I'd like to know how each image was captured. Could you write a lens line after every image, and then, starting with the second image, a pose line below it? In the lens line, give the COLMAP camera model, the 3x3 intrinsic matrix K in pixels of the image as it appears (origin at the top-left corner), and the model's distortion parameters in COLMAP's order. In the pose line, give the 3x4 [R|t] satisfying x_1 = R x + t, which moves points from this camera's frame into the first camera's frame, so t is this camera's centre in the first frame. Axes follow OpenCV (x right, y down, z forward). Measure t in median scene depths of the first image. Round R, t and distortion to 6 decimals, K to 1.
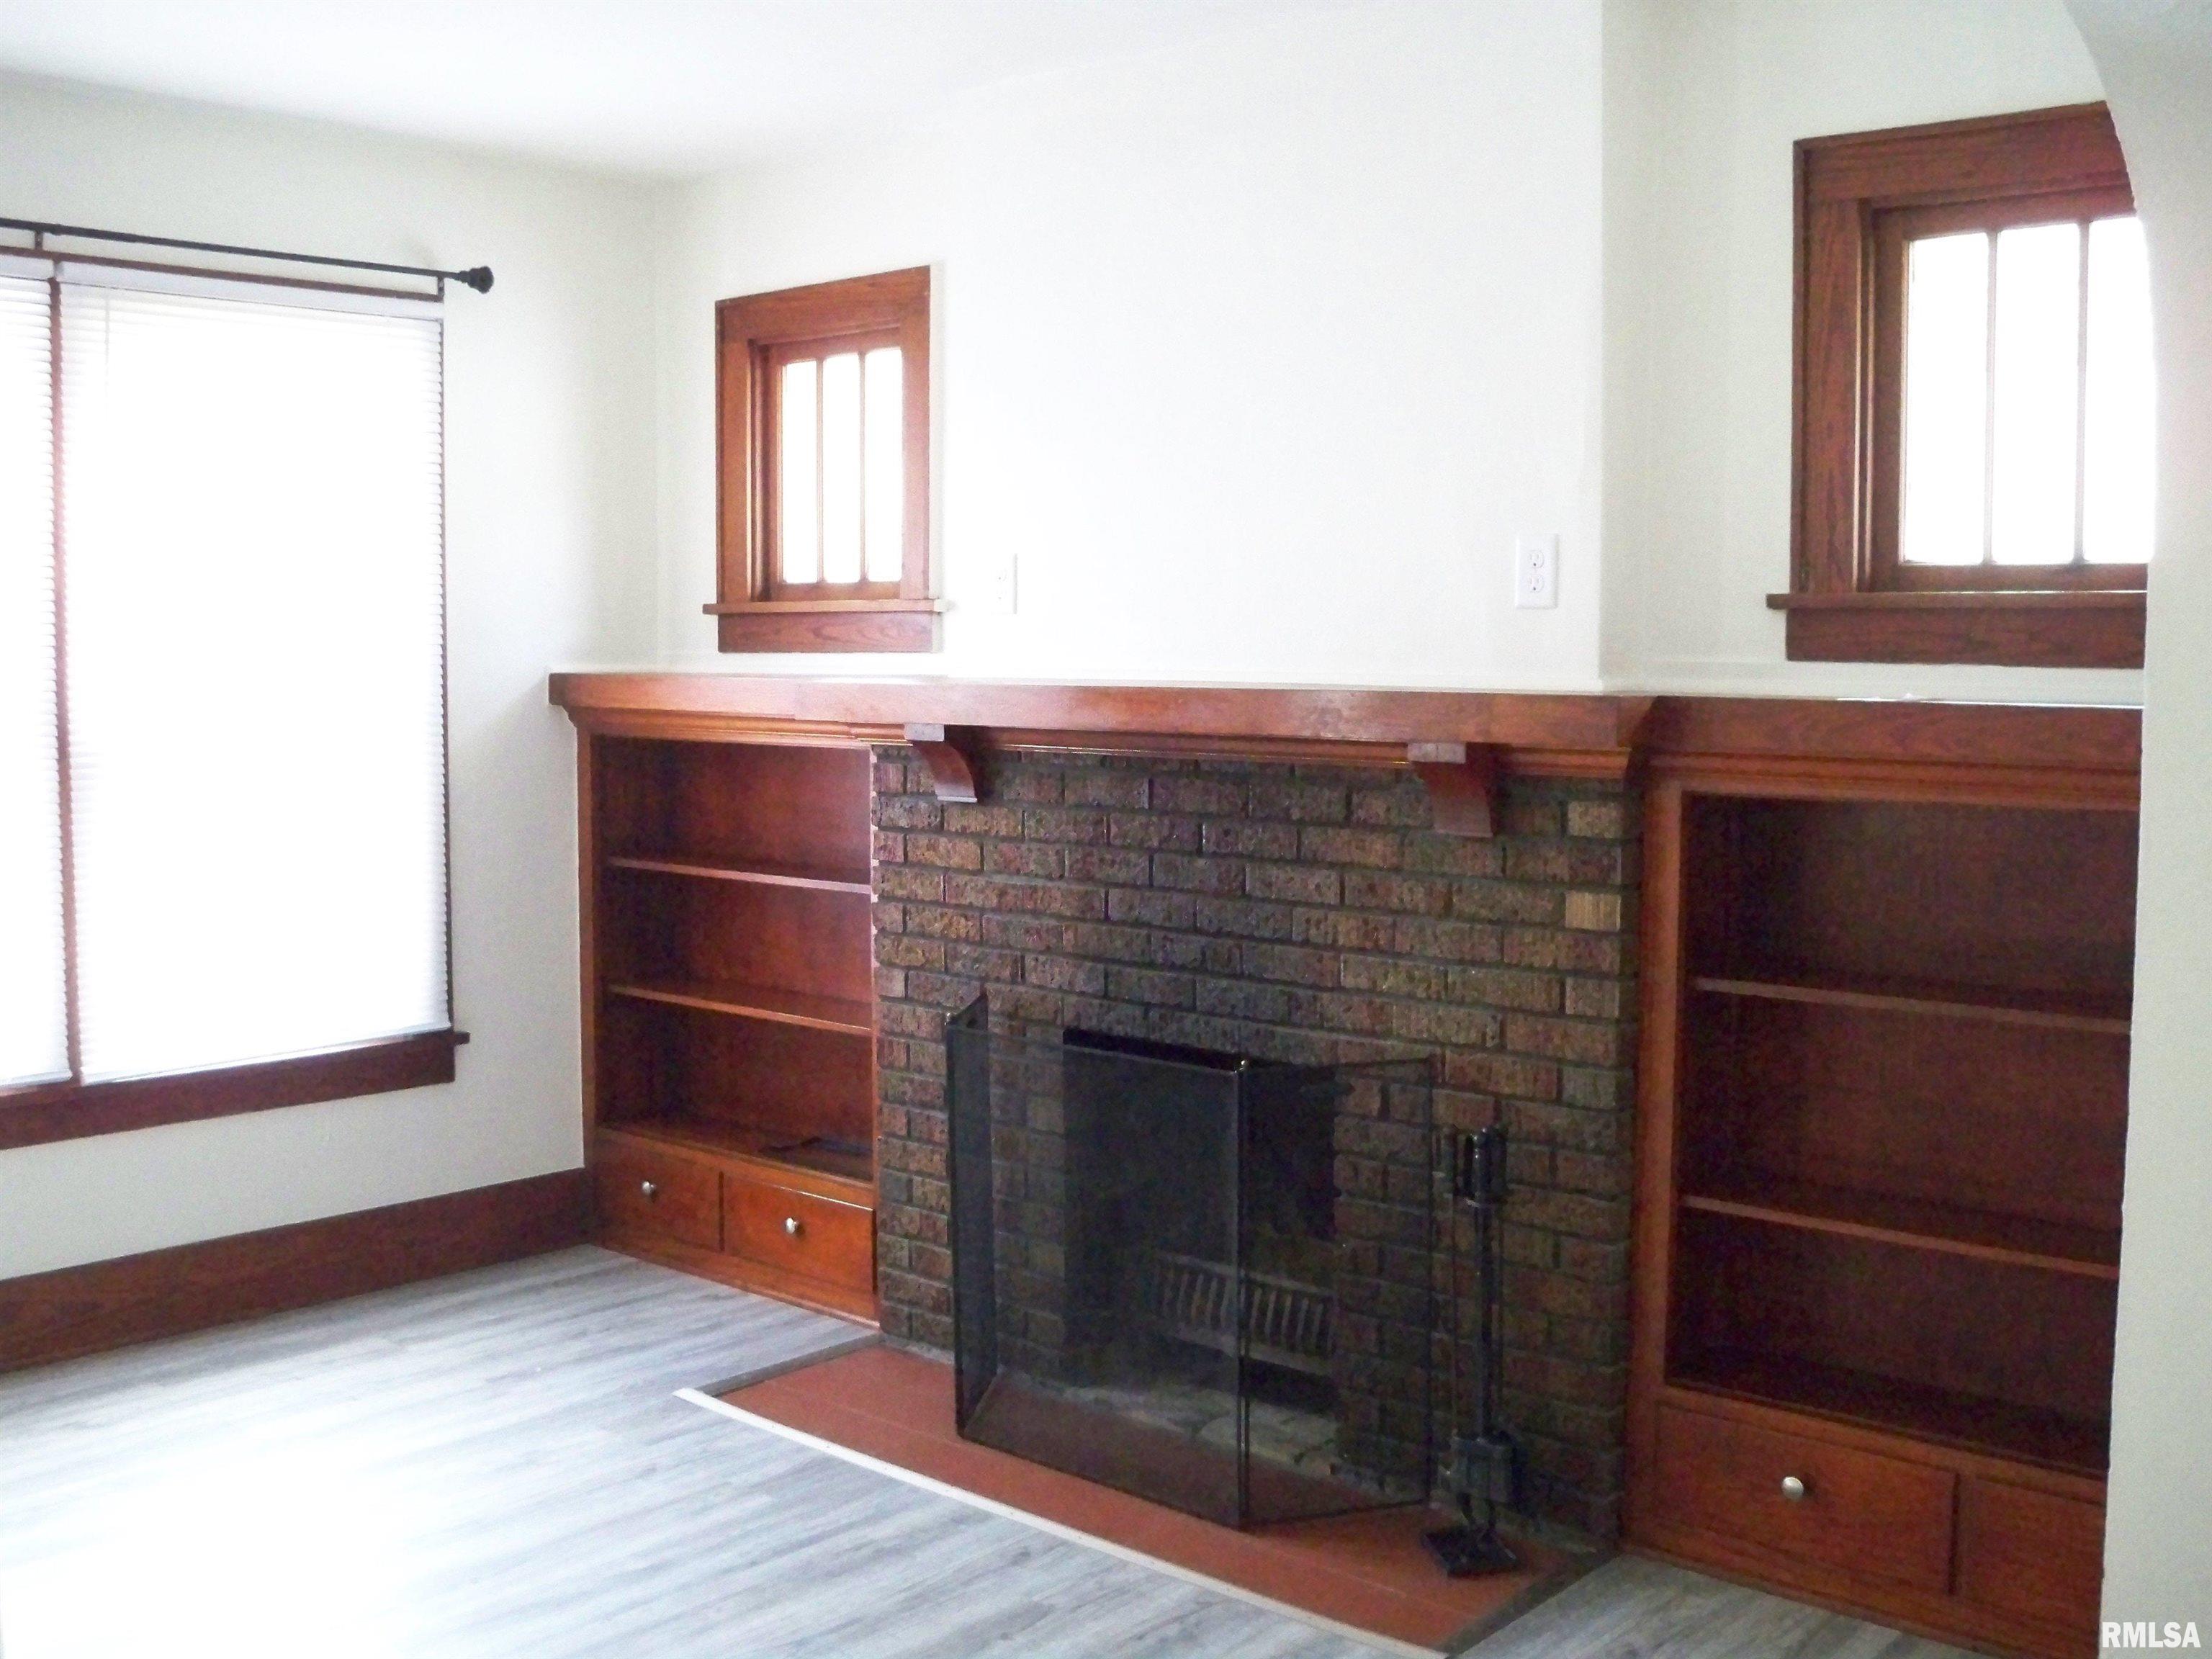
lens RADIAL K [[2251.4, 0, 1106.0], [0, 2251.4, 829.5], [0, 0, 1]] dist [-0.120074, 0.017725]
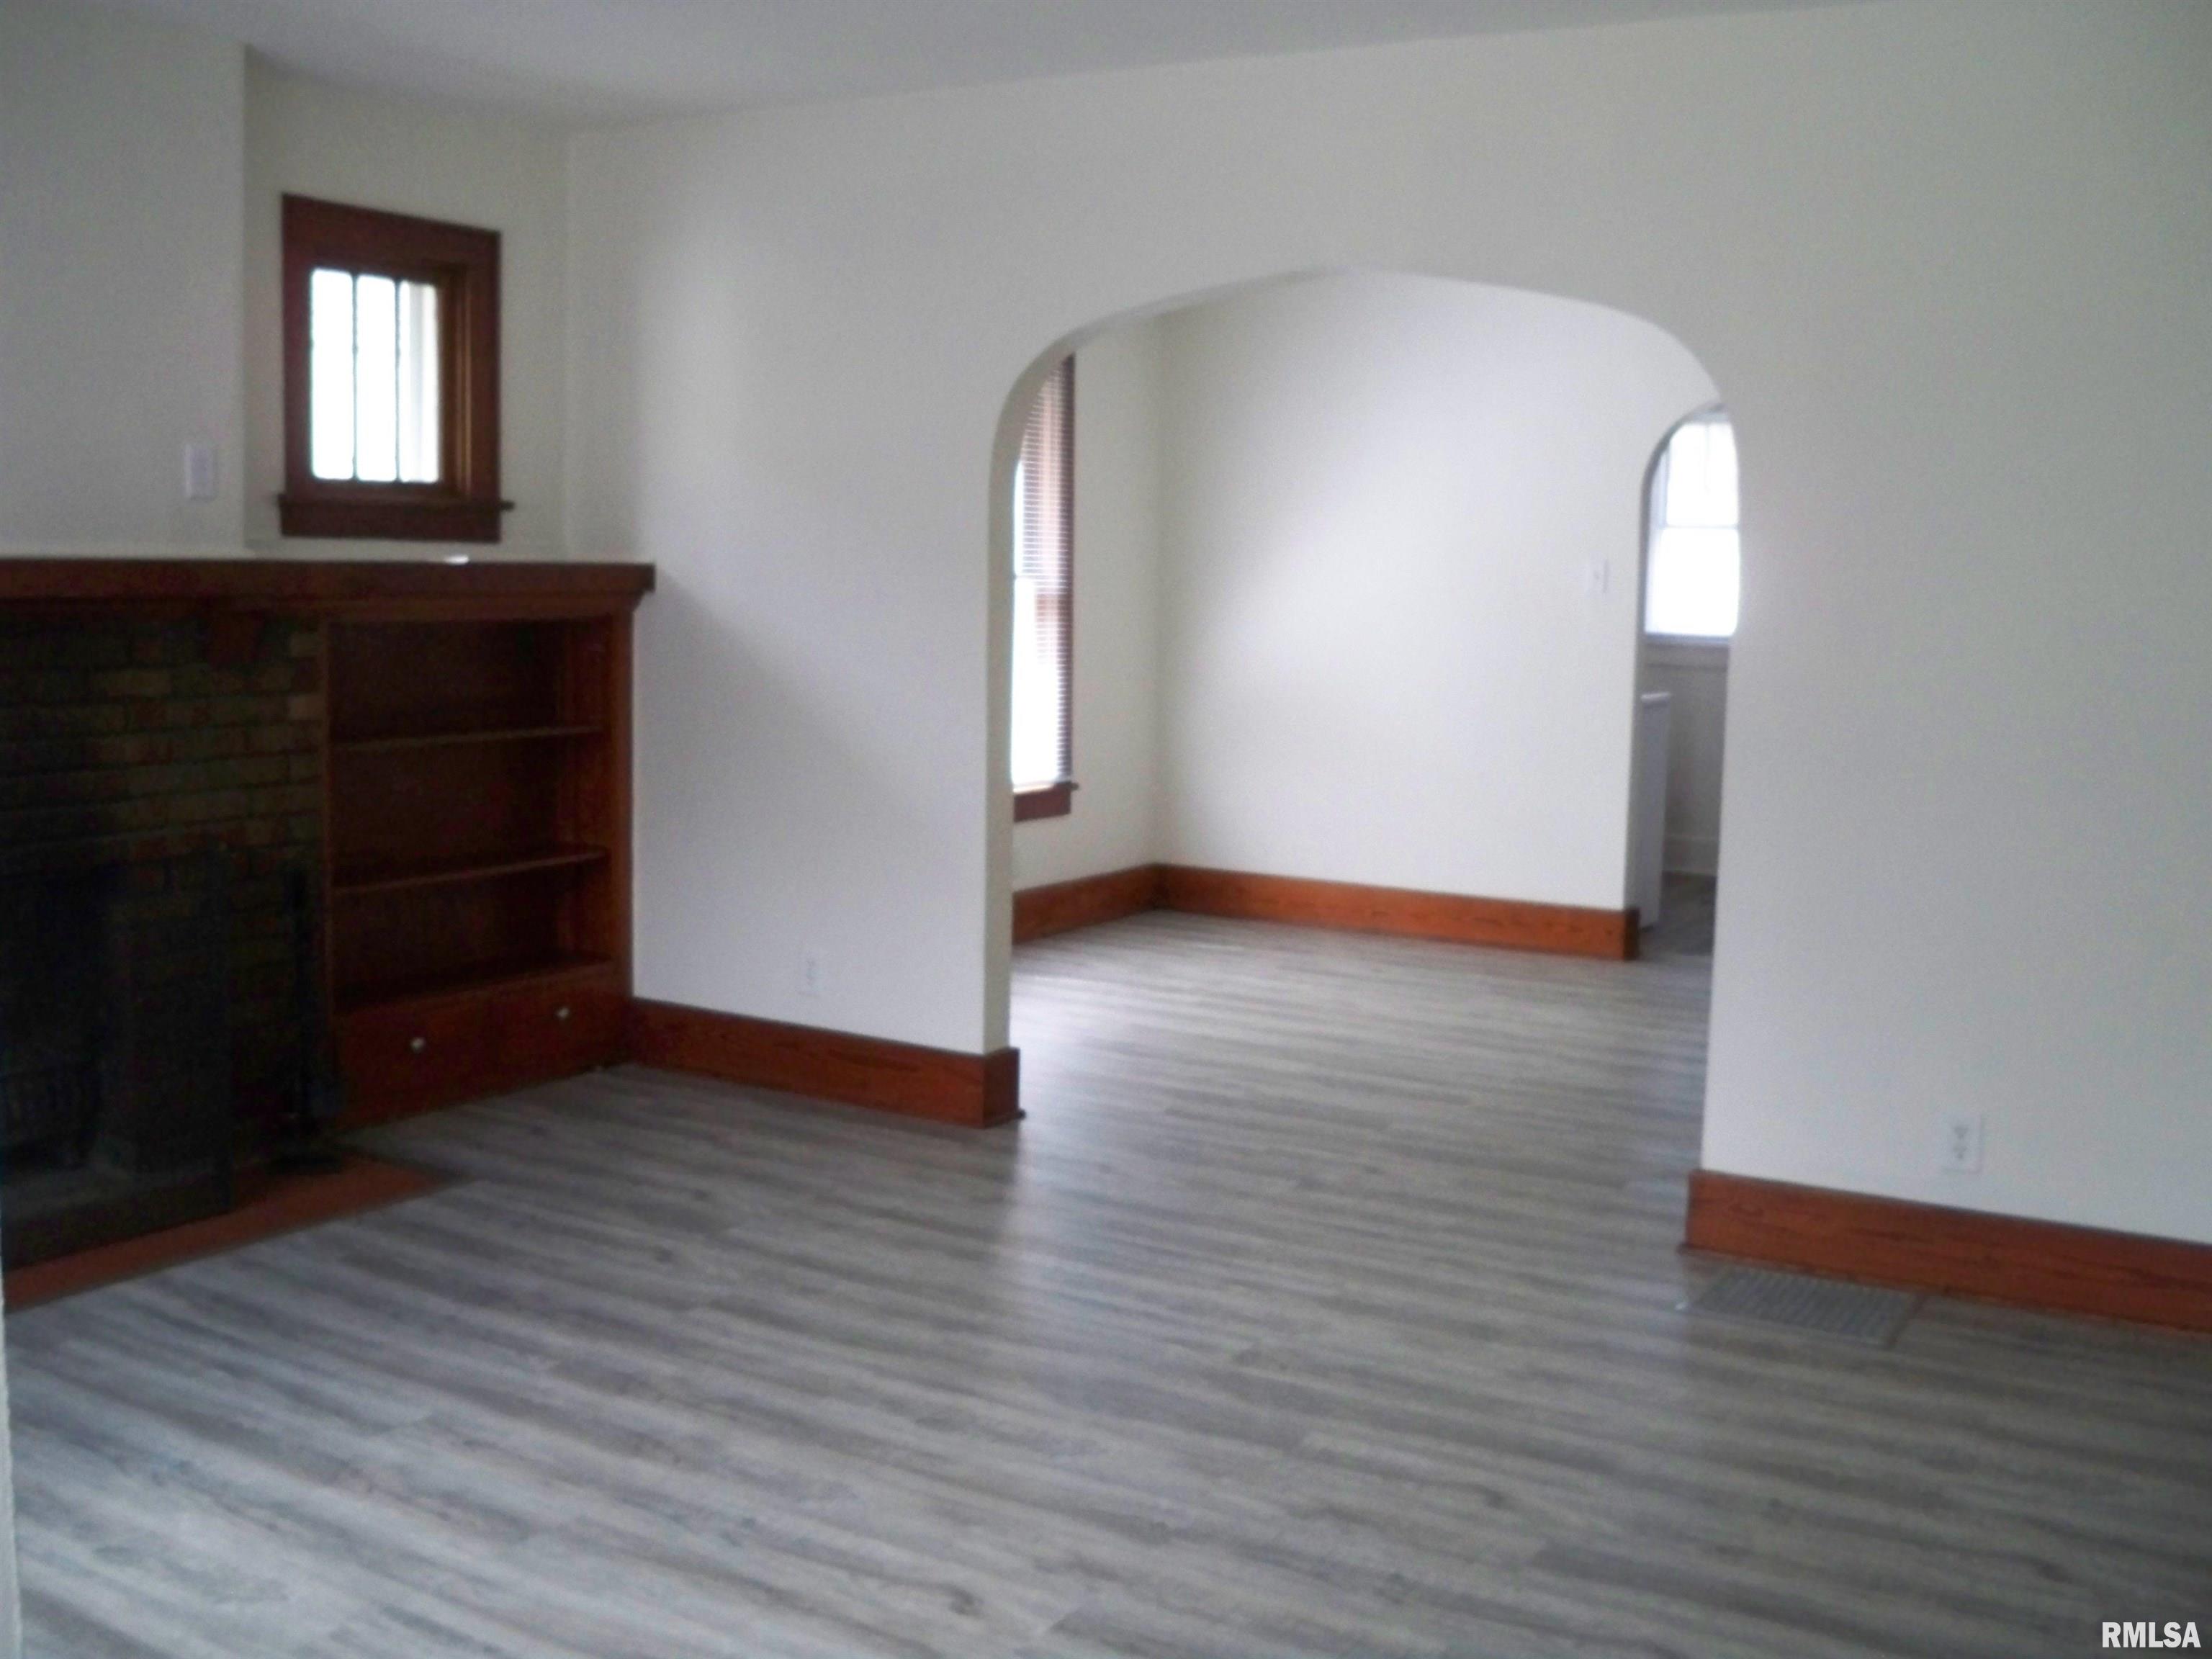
lens RADIAL K [[2251.4, 0, 1106.0], [0, 2251.4, 829.5], [0, 0, 1]] dist [-0.120074, 0.017725]
pose [[-0.192240, -0.120303, 0.973946, -1.087477], [0.055723, 0.989518, 0.133225, -0.040429], [-0.979765, 0.079882, -0.183521, 0.624434]]
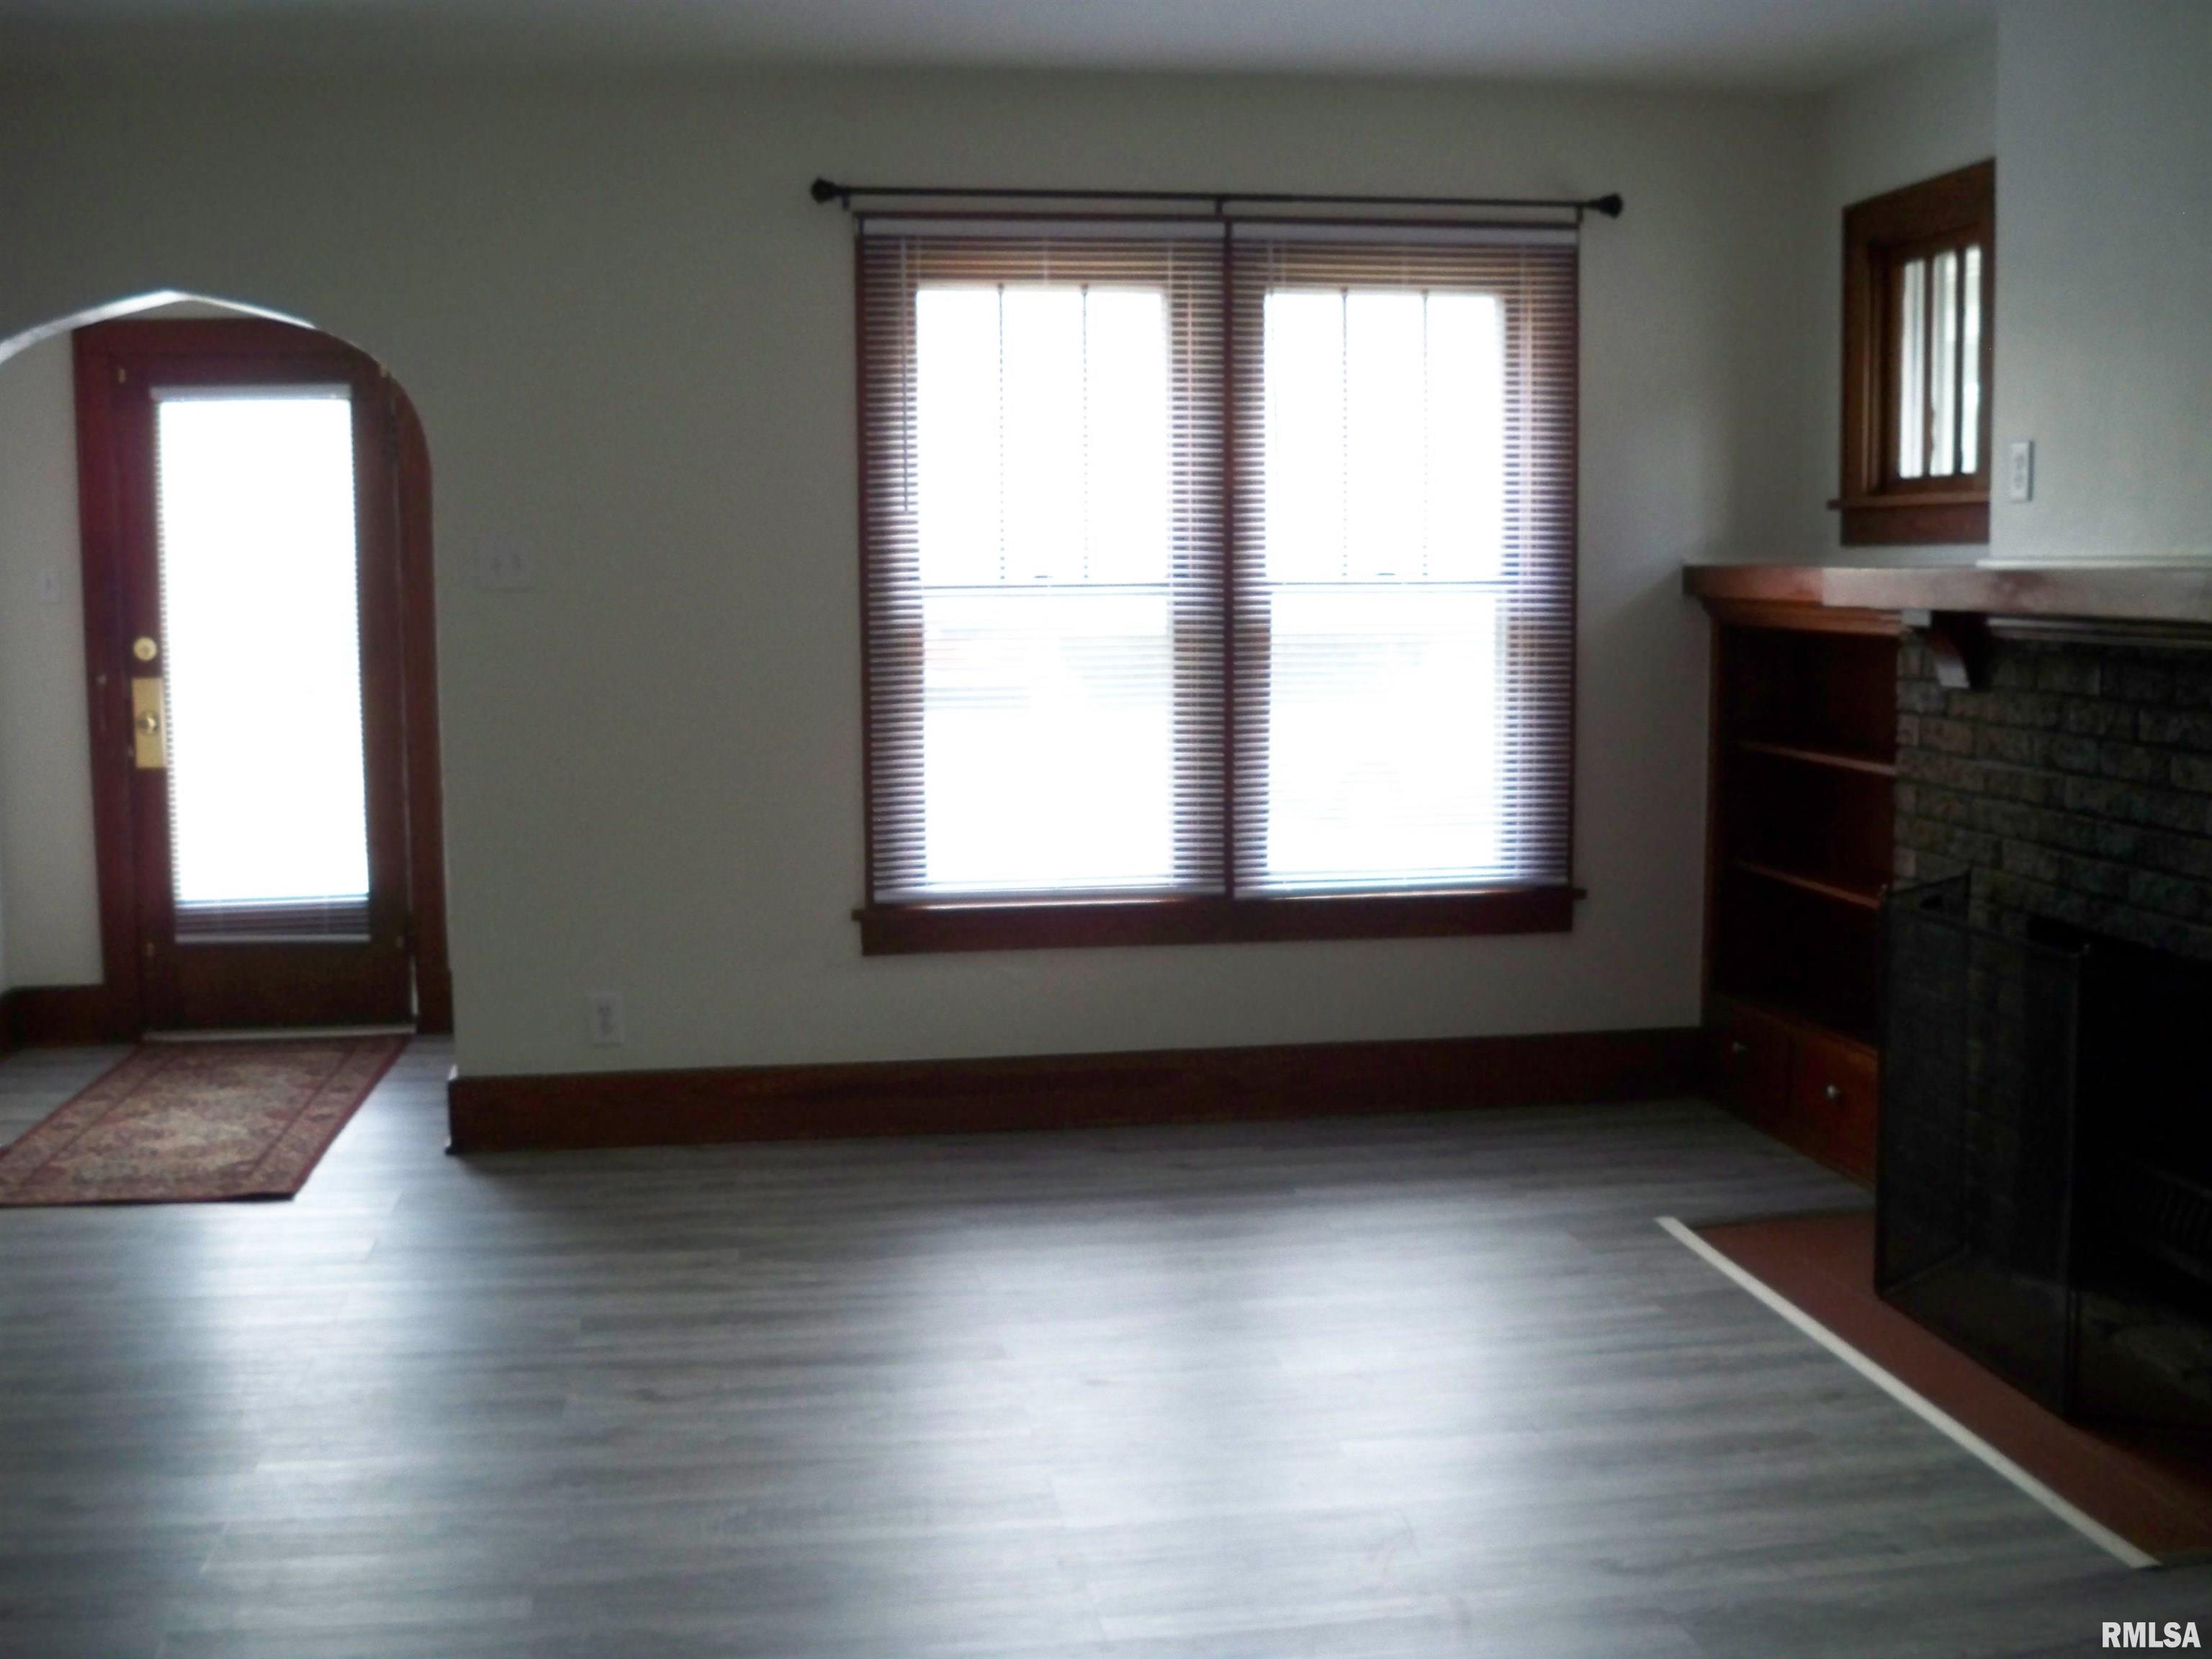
lens RADIAL K [[2251.4, 0, 1106.0], [0, 2251.4, 829.5], [0, 0, 1]] dist [-0.120074, 0.017725]
pose [[0.771857, 0.064461, -0.632520, 0.287525], [-0.041080, 0.997825, 0.051559, 0.017028], [0.634467, -0.013812, 0.772826, -0.017838]]
